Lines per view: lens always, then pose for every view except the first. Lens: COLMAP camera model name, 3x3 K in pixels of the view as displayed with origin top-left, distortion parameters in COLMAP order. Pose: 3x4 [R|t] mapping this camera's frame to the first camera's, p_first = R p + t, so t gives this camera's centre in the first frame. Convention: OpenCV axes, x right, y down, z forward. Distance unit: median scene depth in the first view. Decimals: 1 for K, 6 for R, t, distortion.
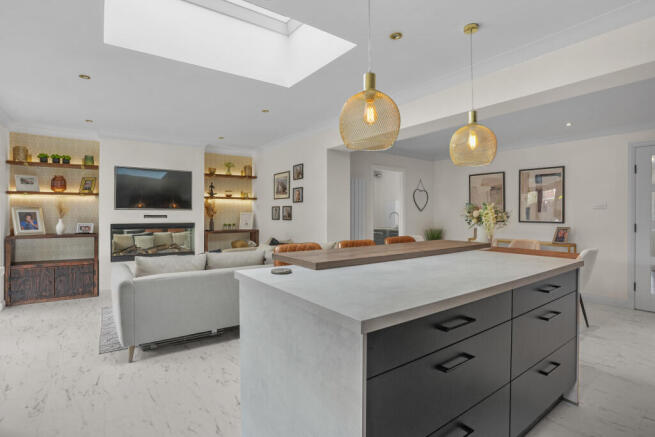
lens RADIAL K [[319.8, 0, 322.5], [0, 319.8, 212.1], [0, 0, 1]] dist [-0.039868, 0.003031]
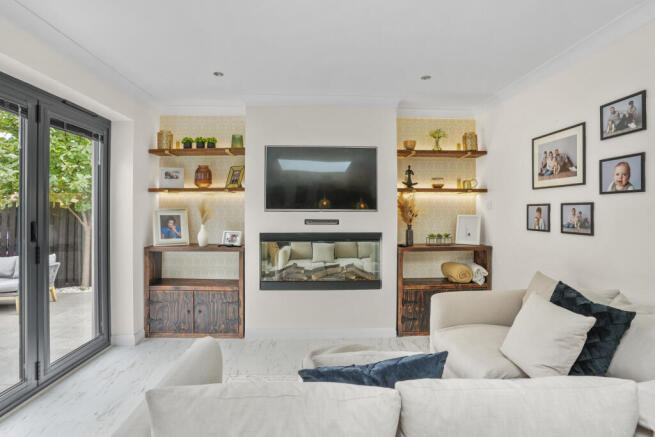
lens RADIAL K [[319.8, 0, 324.8], [0, 319.8, 213.6], [0, 0, 1]] dist [-0.039868, 0.003031]
pose [[0.833297, 0.005507, -0.552797, -0.175505], [0.002761, 0.999896, 0.014123, -0.012183], [0.552818, -0.013294, 0.833196, 0.486346]]
